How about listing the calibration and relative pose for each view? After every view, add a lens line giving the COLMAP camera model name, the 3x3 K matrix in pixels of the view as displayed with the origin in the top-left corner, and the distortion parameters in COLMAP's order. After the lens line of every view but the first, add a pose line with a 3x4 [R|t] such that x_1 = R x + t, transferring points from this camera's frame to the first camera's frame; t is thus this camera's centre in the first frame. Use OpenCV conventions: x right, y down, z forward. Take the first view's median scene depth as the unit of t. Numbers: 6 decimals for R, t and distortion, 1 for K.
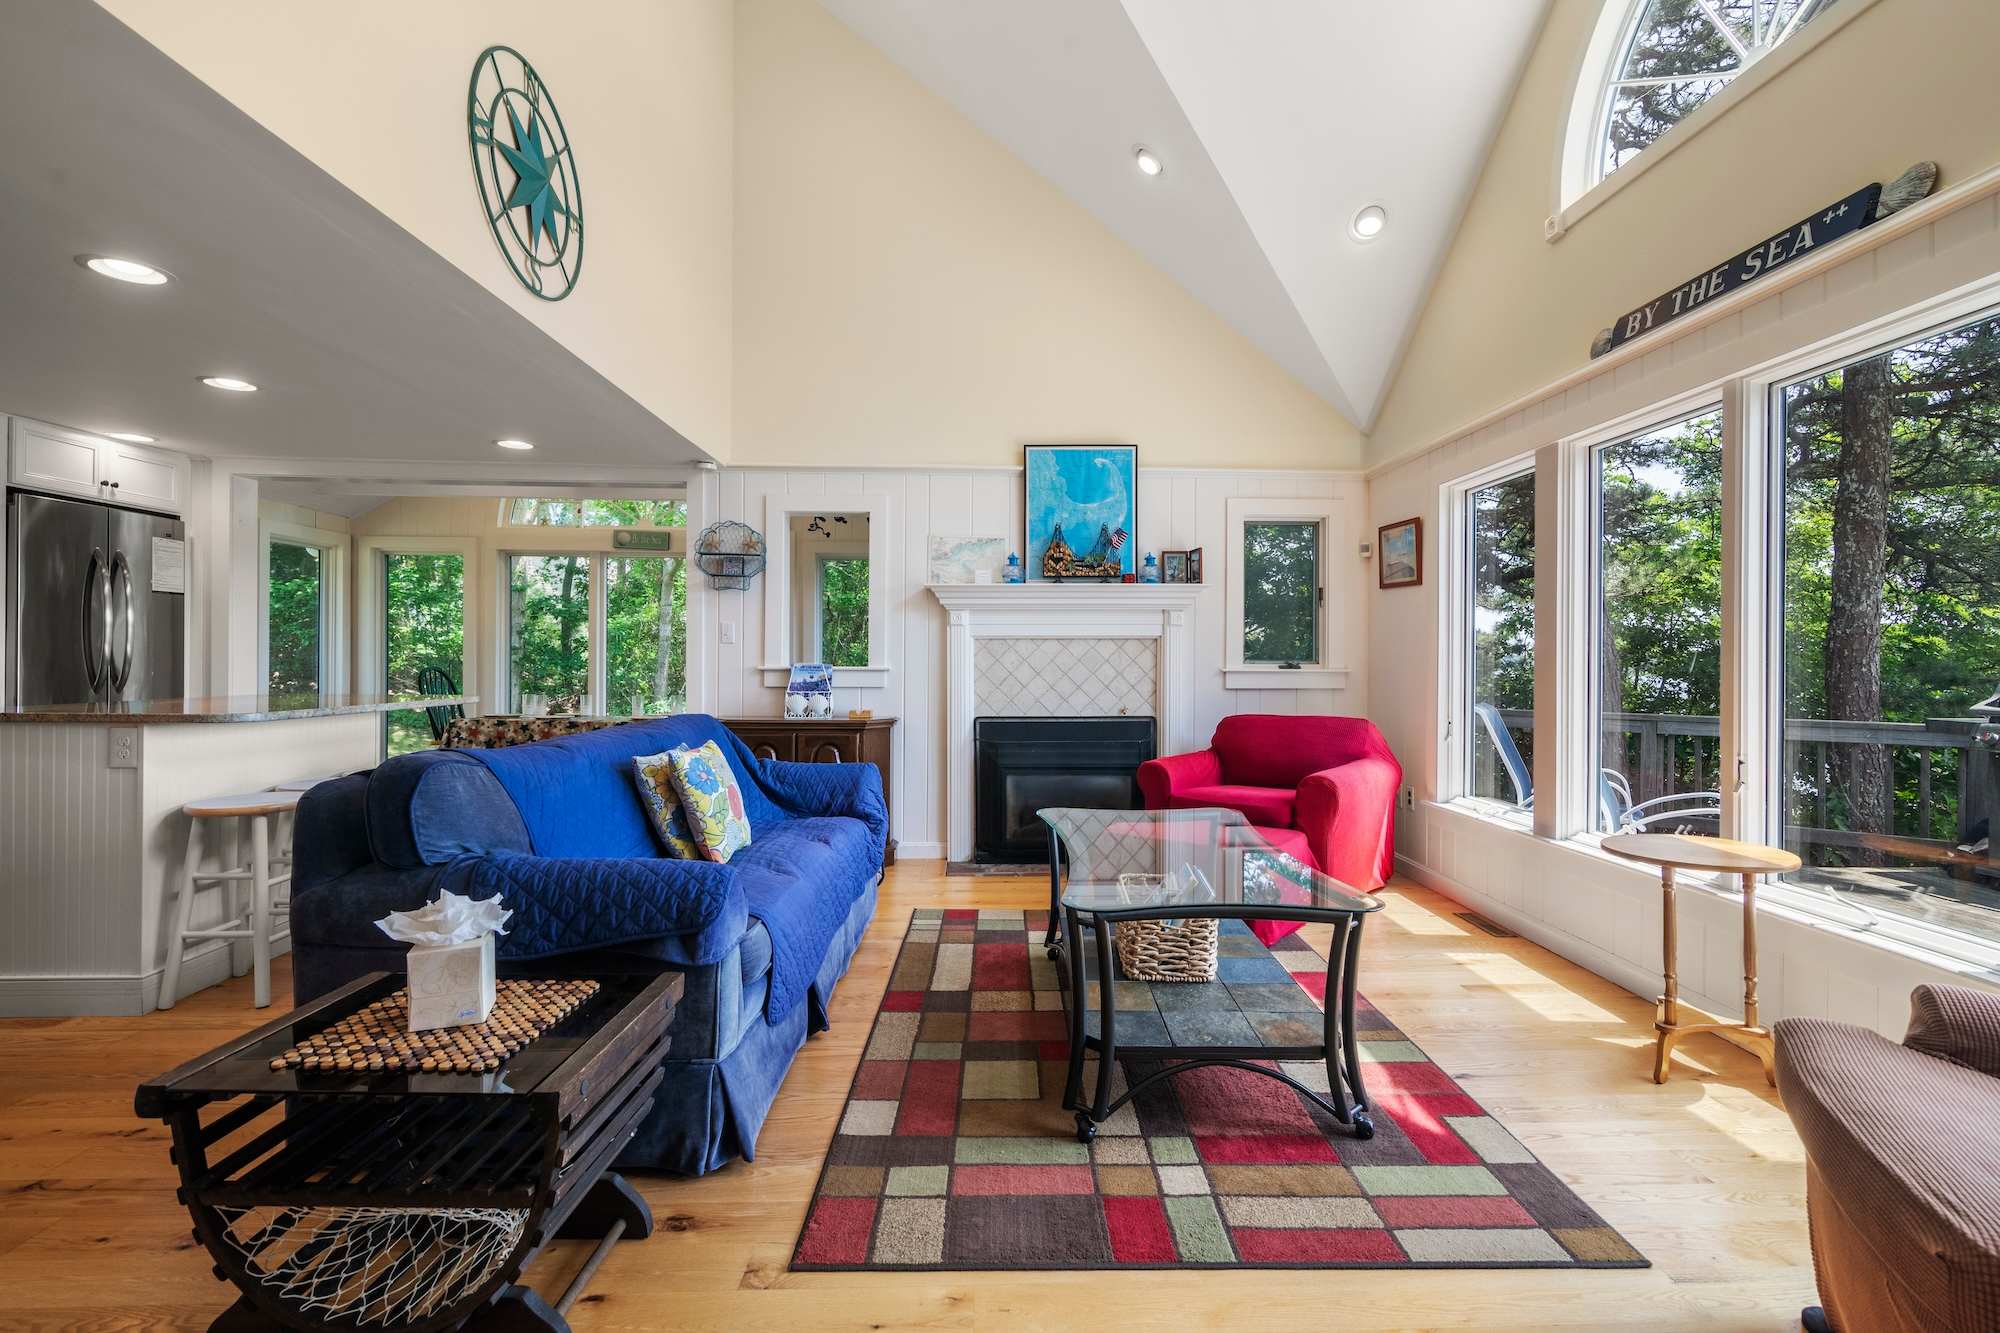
lens RADIAL K [[904.8, 0, 1000.0], [0, 904.8, 666.5], [0, 0, 1]] dist [-0.002498, -0.000098]
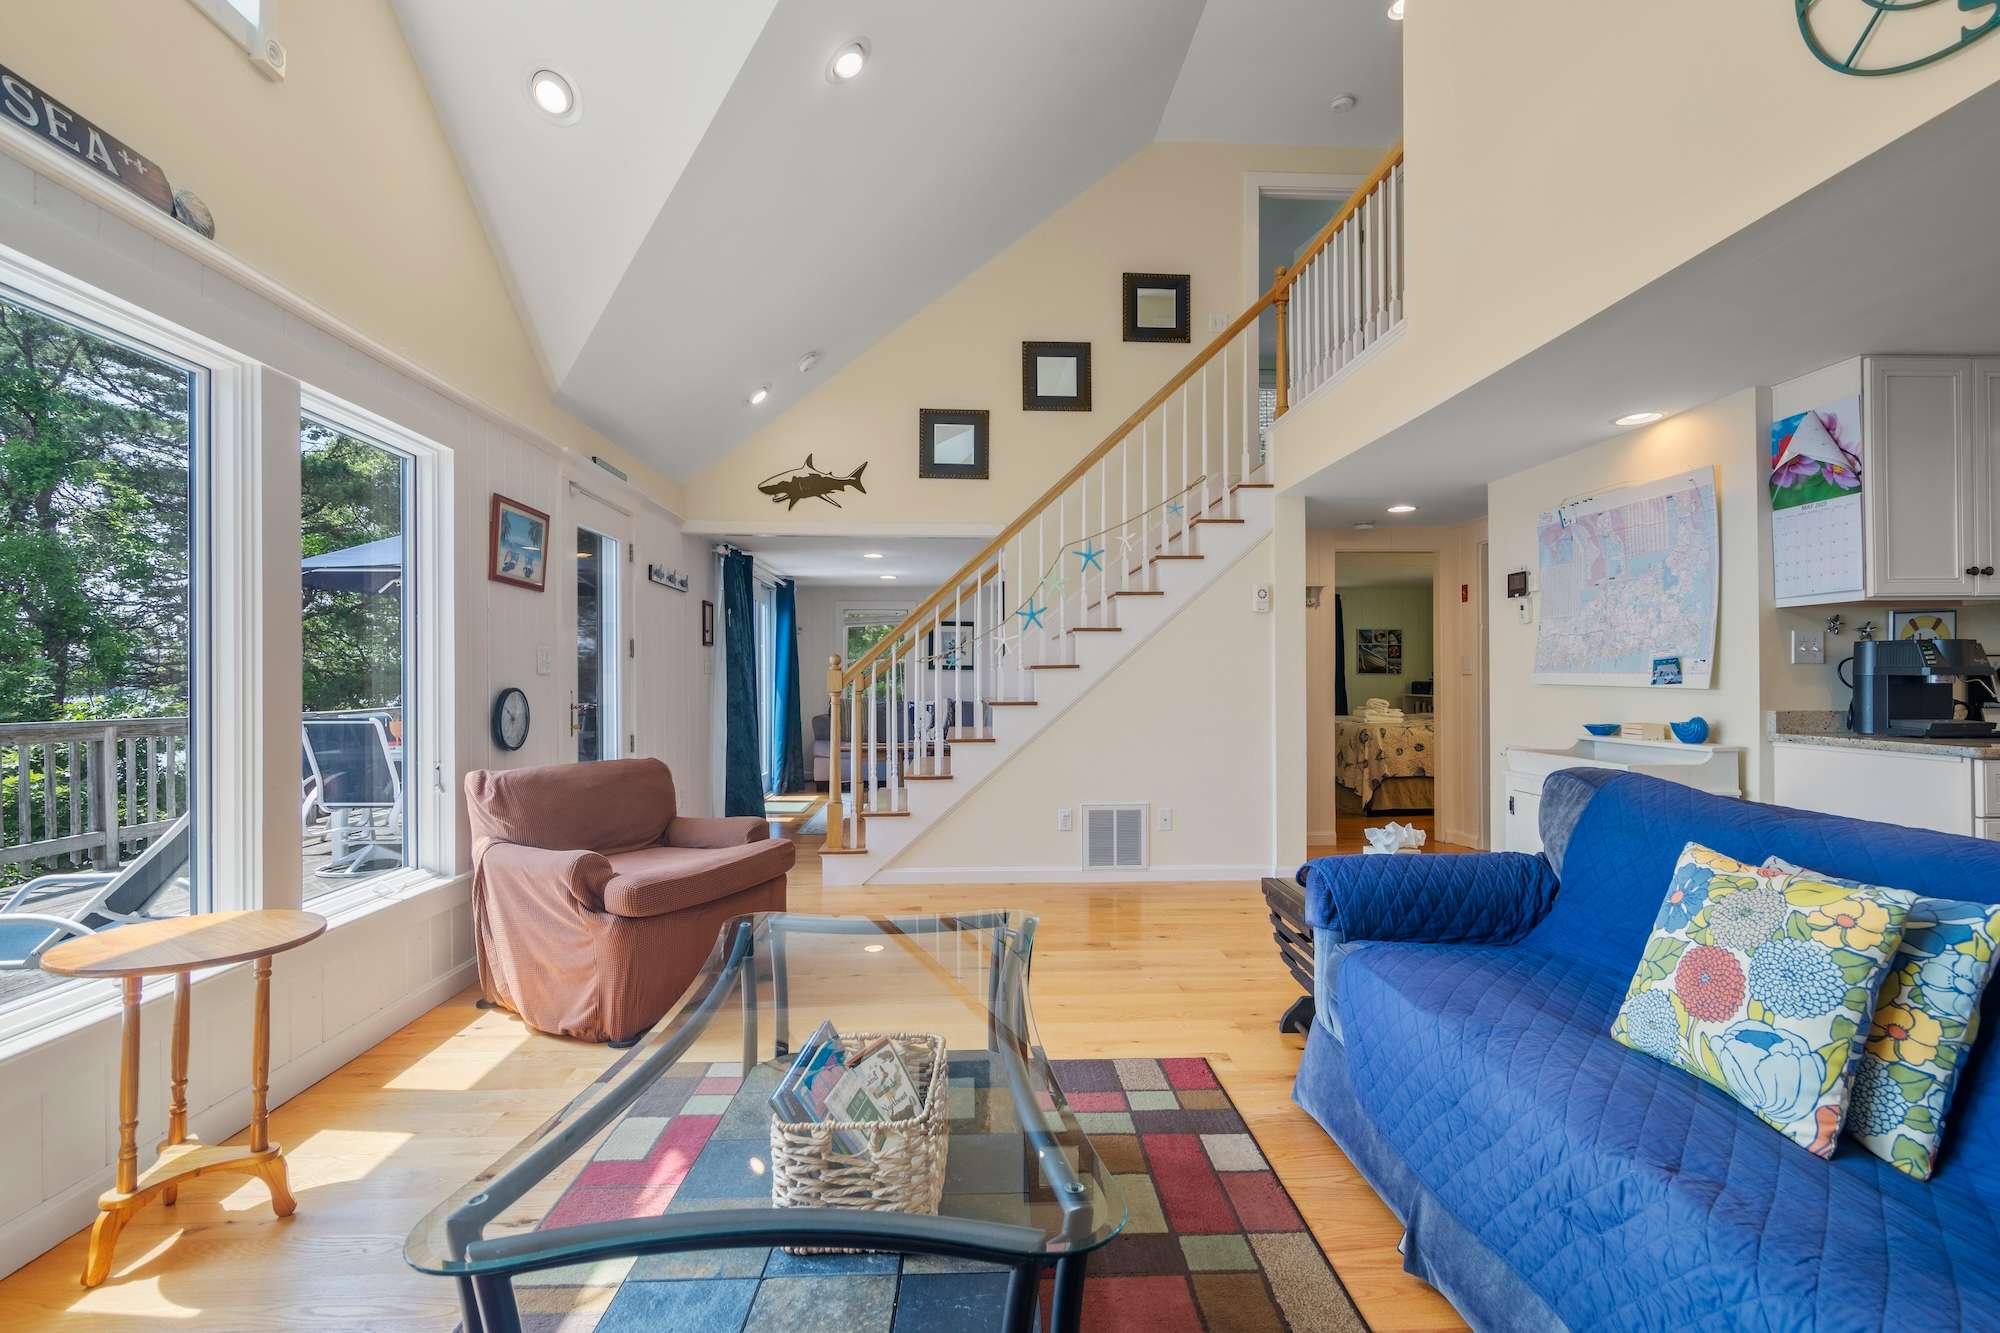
lens RADIAL K [[898.0, 0, 1000.0], [0, 898.0, 666.5], [0, 0, 1]] dist [-0.001726, -0.000228]
pose [[-0.999576, -0.002560, -0.029010, 0.113071], [-0.002426, 0.999986, -0.004637, -0.020447], [0.029021, -0.004565, -0.999568, 1.606810]]
